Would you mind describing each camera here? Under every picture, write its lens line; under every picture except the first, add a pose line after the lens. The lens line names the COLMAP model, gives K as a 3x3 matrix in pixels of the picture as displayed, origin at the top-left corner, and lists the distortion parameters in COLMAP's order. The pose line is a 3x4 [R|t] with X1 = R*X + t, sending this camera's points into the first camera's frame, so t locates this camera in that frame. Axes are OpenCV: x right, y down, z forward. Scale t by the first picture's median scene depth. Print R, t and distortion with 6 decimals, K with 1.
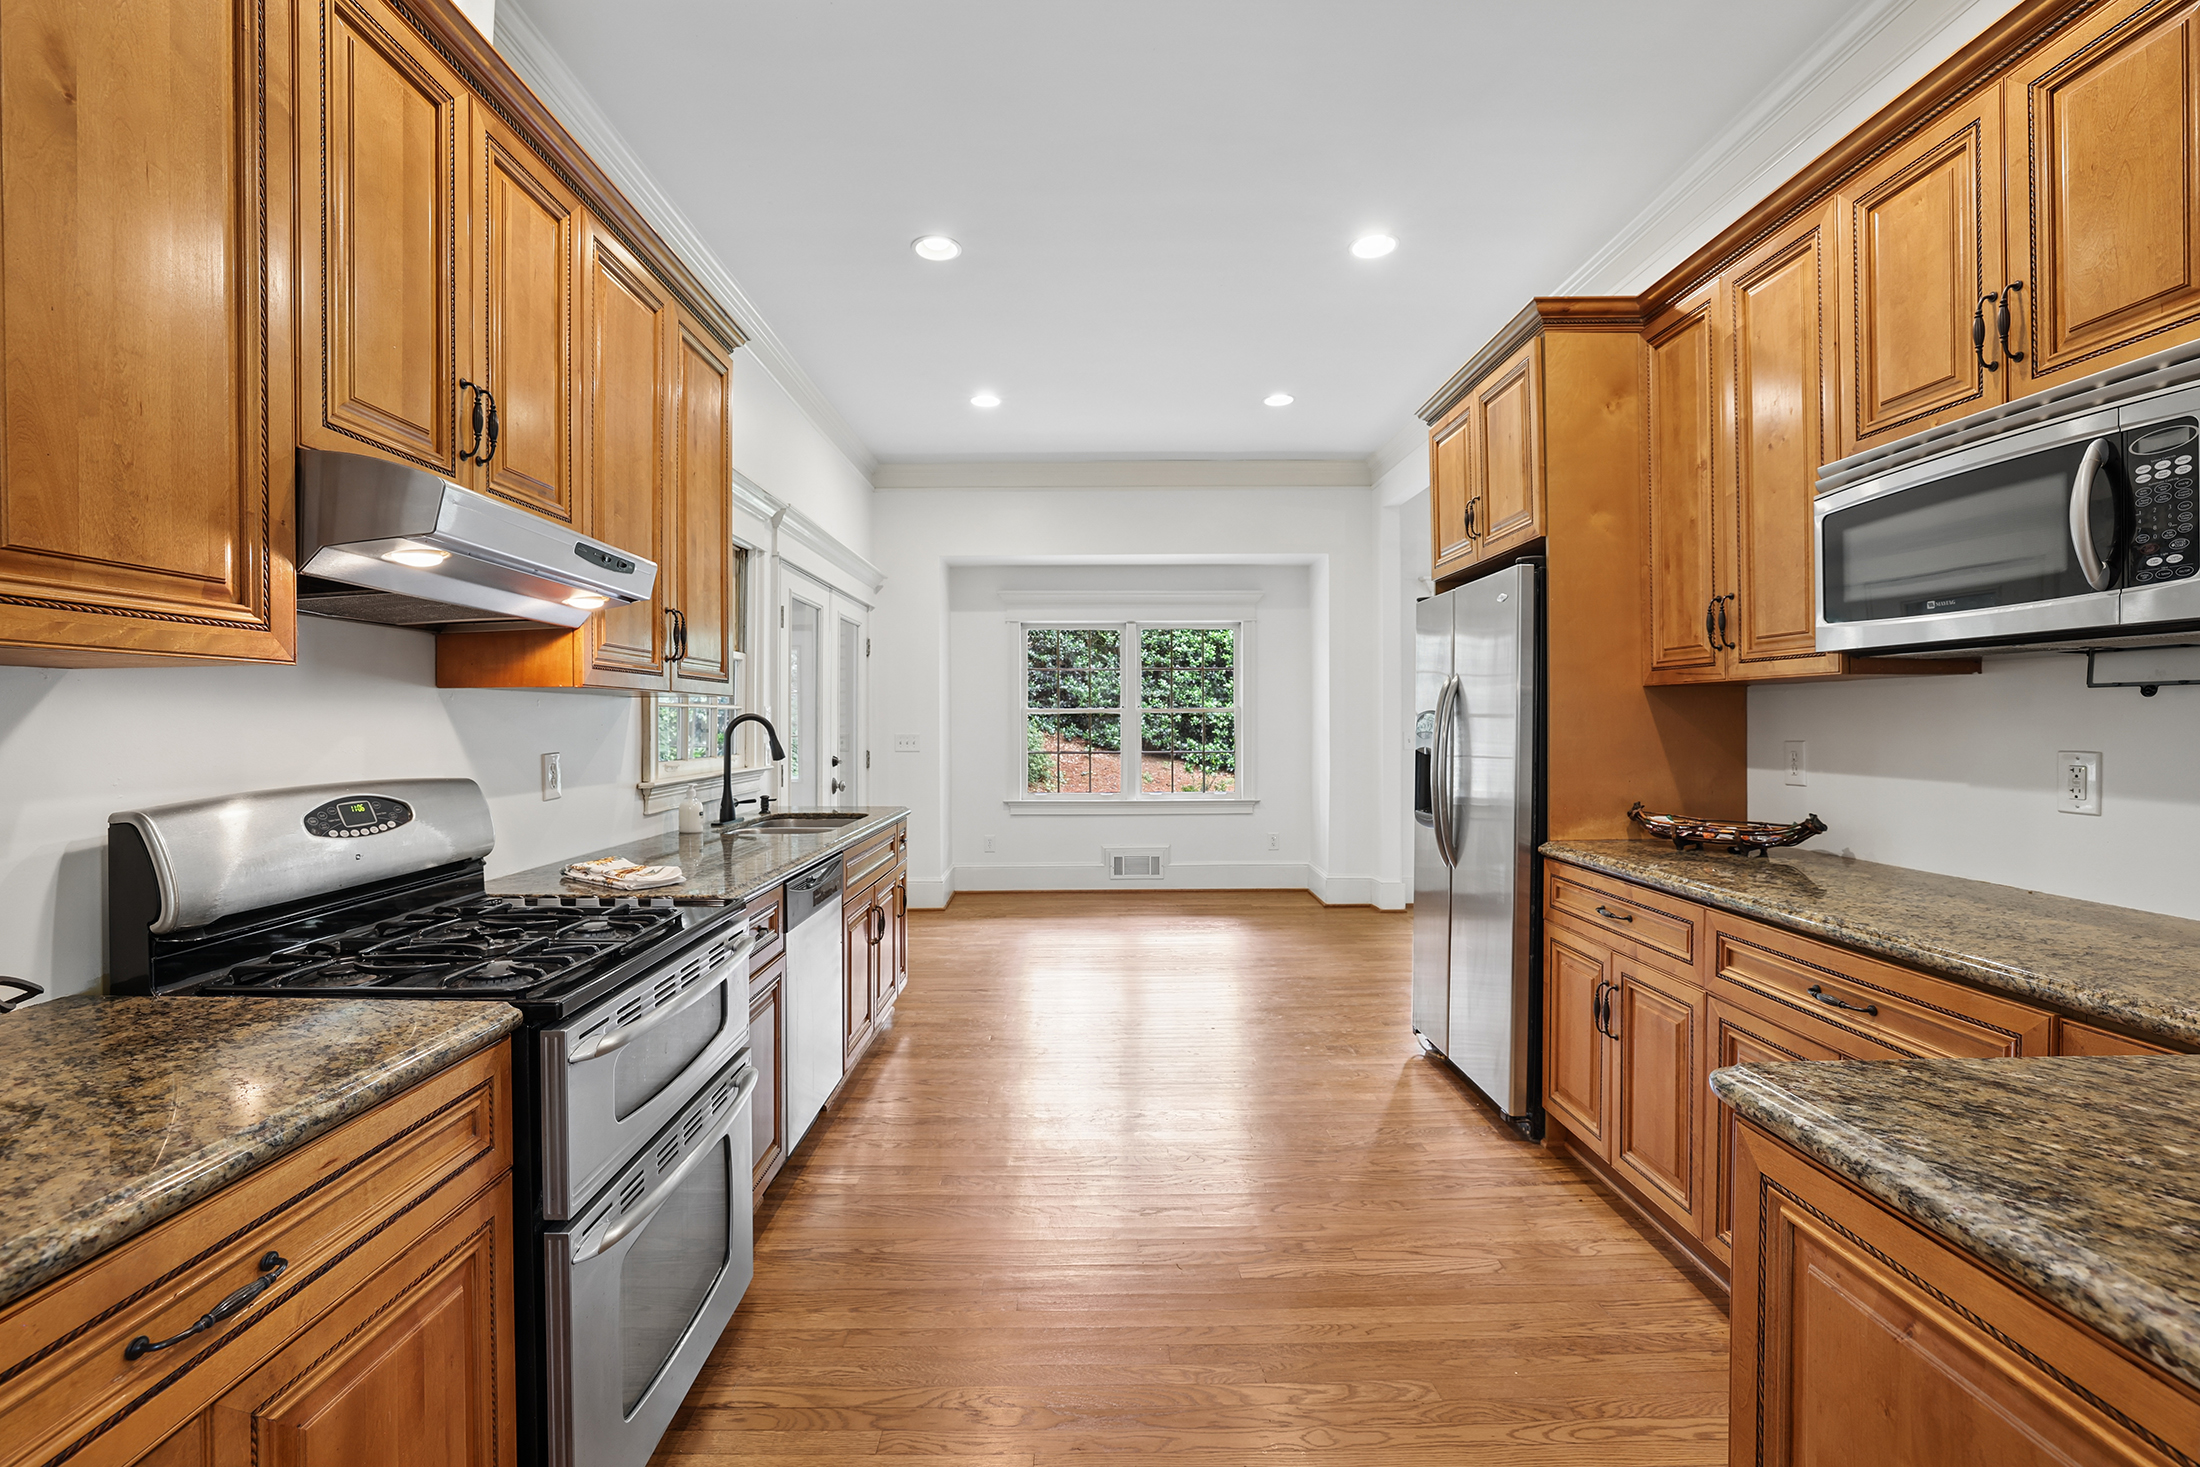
lens RADIAL K [[955.7, 0, 1102.6], [0, 955.7, 737.7], [0, 0, 1]] dist [-0.018628, 0.000508]
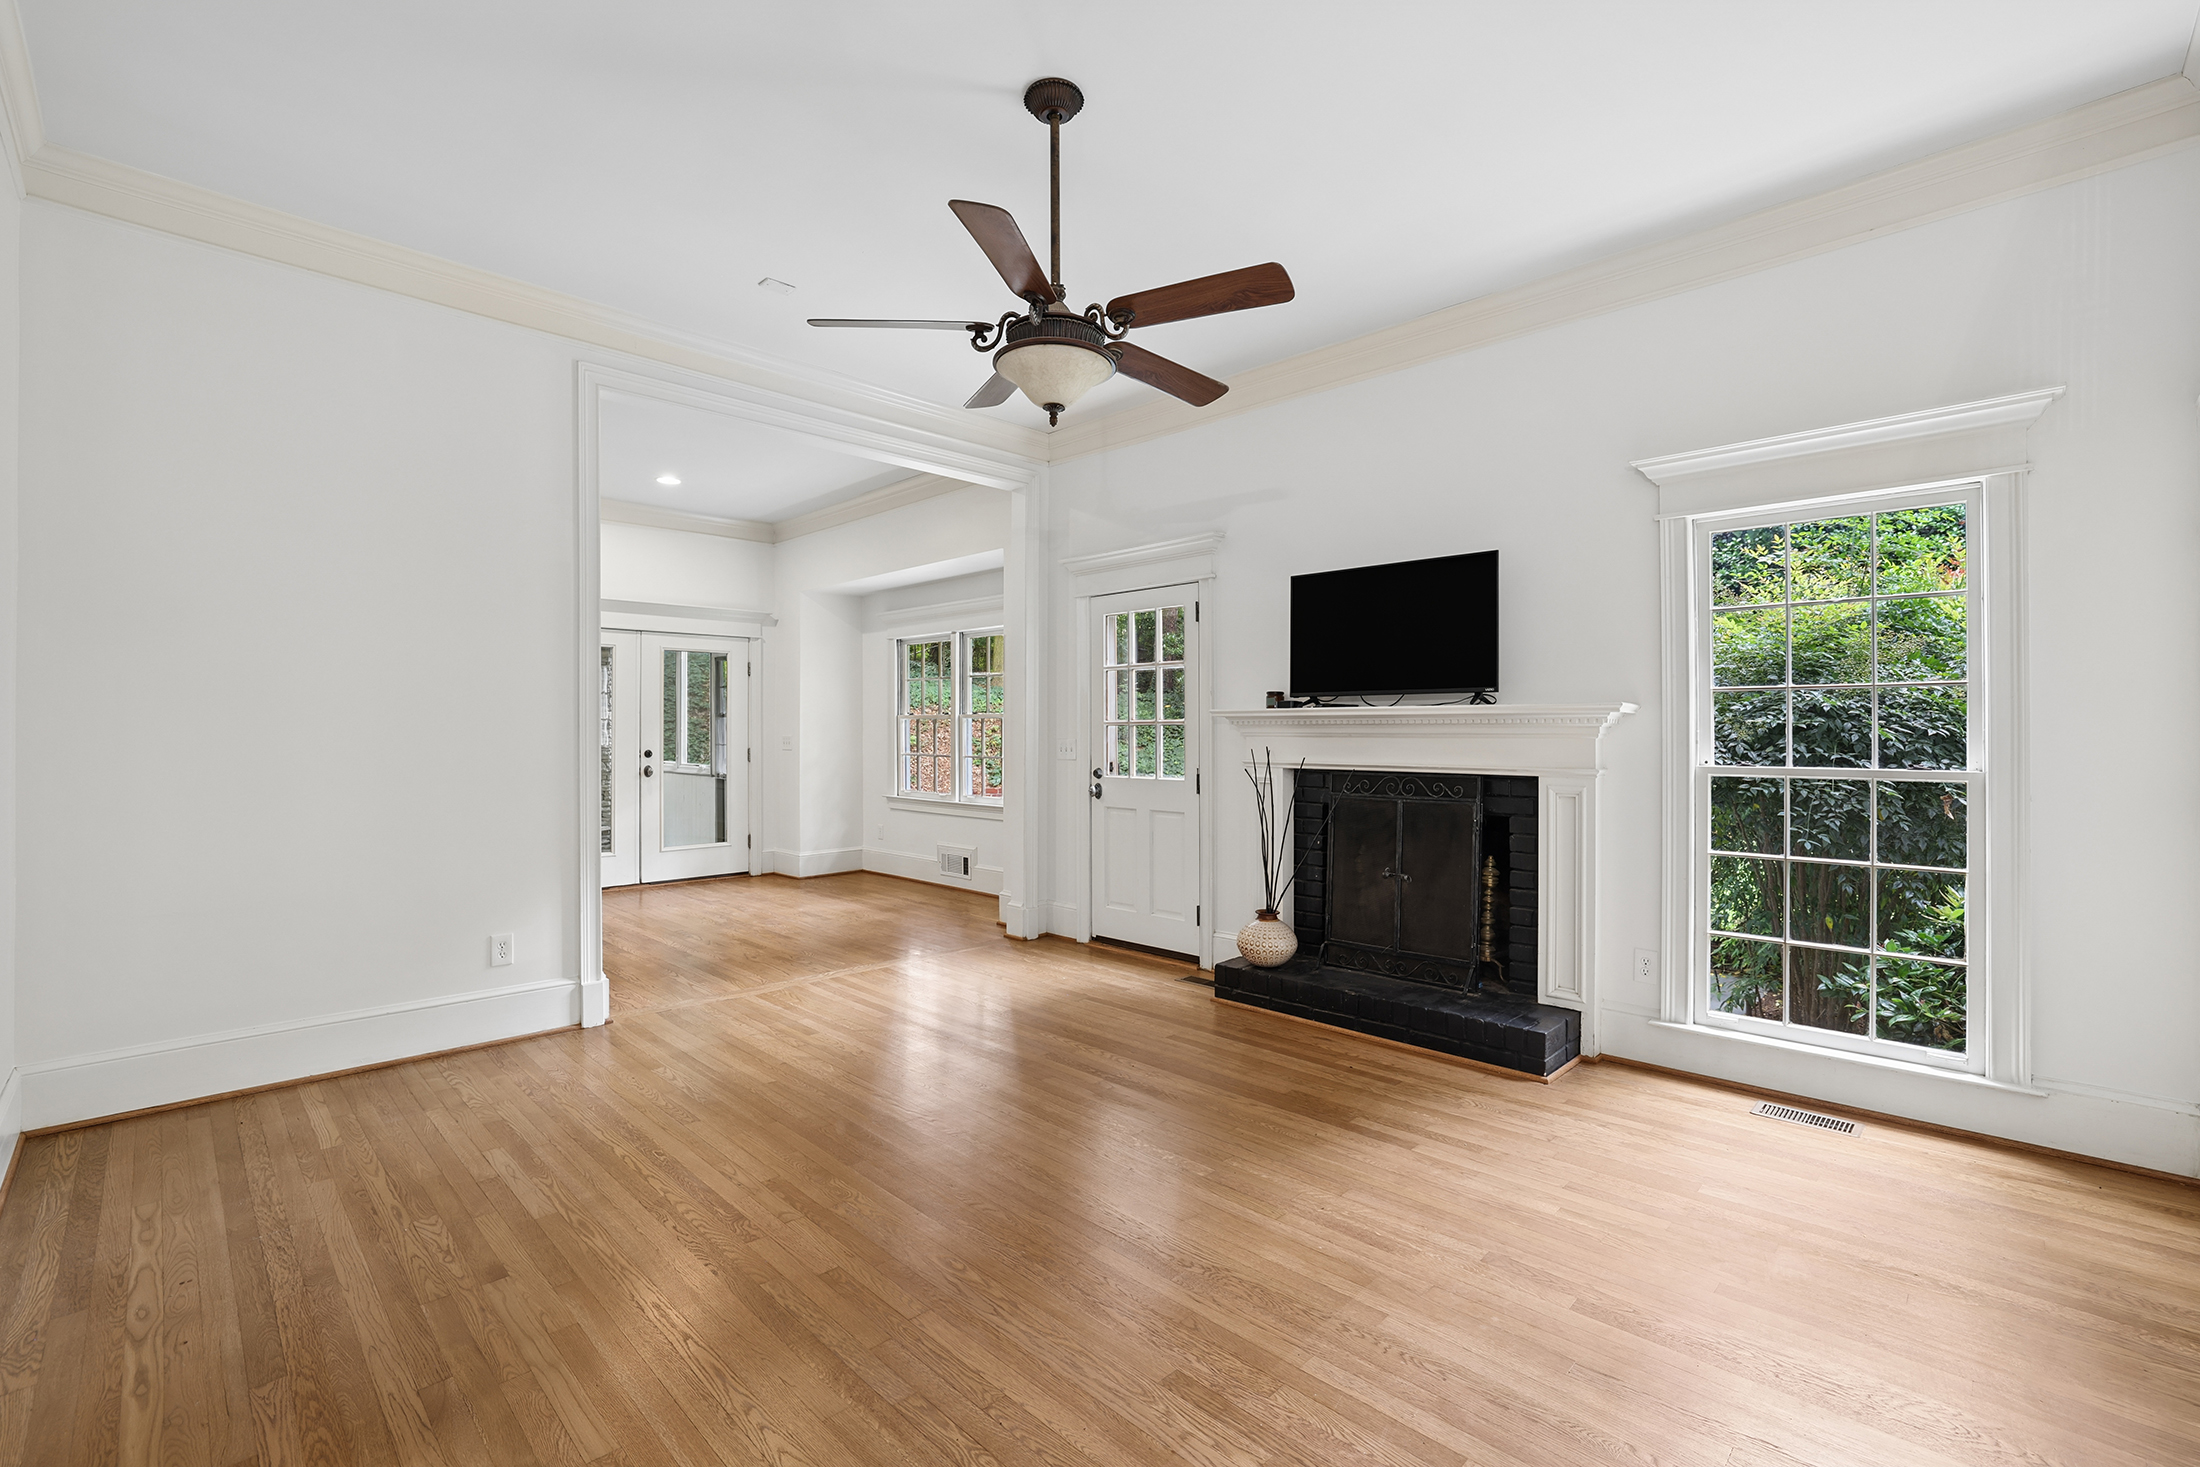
lens RADIAL K [[975.2, 0, 1100.0], [0, 975.2, 733.5], [0, 0, 1]] dist [-0.029980, 0.000151]
pose [[0.695802, 0.003548, -0.718225, 1.434638], [-0.012173, 0.999902, -0.006854, -0.005424], [0.718131, 0.013512, 0.695777, 0.584035]]
